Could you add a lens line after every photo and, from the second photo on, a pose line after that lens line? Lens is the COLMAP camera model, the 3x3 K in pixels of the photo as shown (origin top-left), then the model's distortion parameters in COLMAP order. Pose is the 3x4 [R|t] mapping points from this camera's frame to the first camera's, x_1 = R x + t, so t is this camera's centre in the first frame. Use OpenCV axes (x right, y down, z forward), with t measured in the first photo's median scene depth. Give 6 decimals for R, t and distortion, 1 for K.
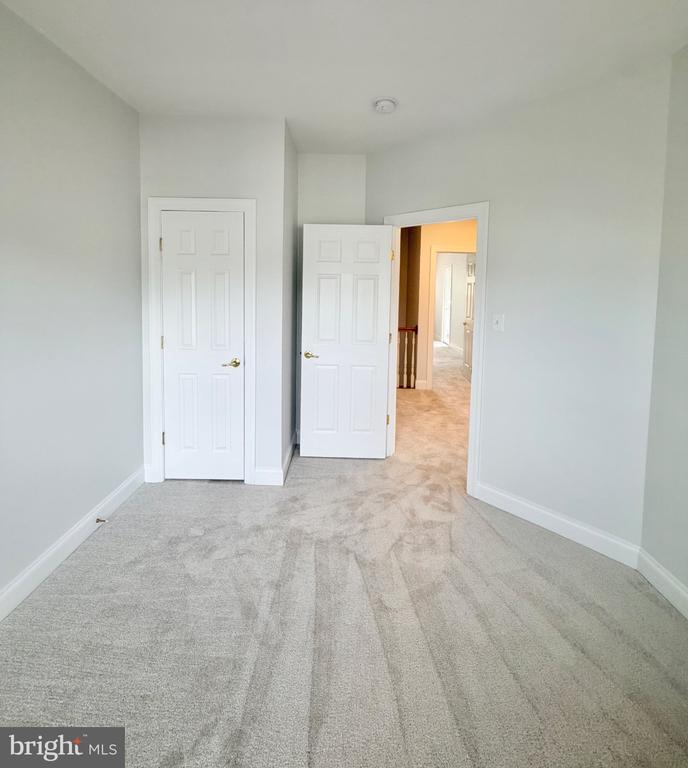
lens RADIAL K [[354.9, 0, 344.0], [0, 354.9, 384.0], [0, 0, 1]] dist [-0.001329, -0.000138]
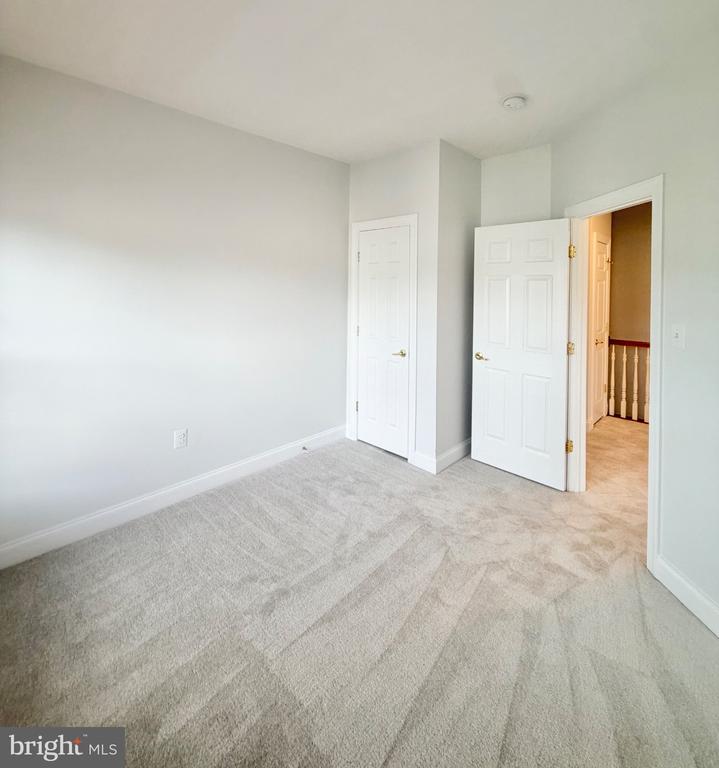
lens RADIAL K [[370.3, 0, 359.0], [0, 370.3, 393.4], [0, 0, 1]] dist [-0.000580, -0.000581]
pose [[0.722136, 0.187936, -0.665733, 0.426003], [-0.183254, 0.979977, 0.077867, 0.001783], [0.667037, 0.065768, 0.742116, 0.001095]]
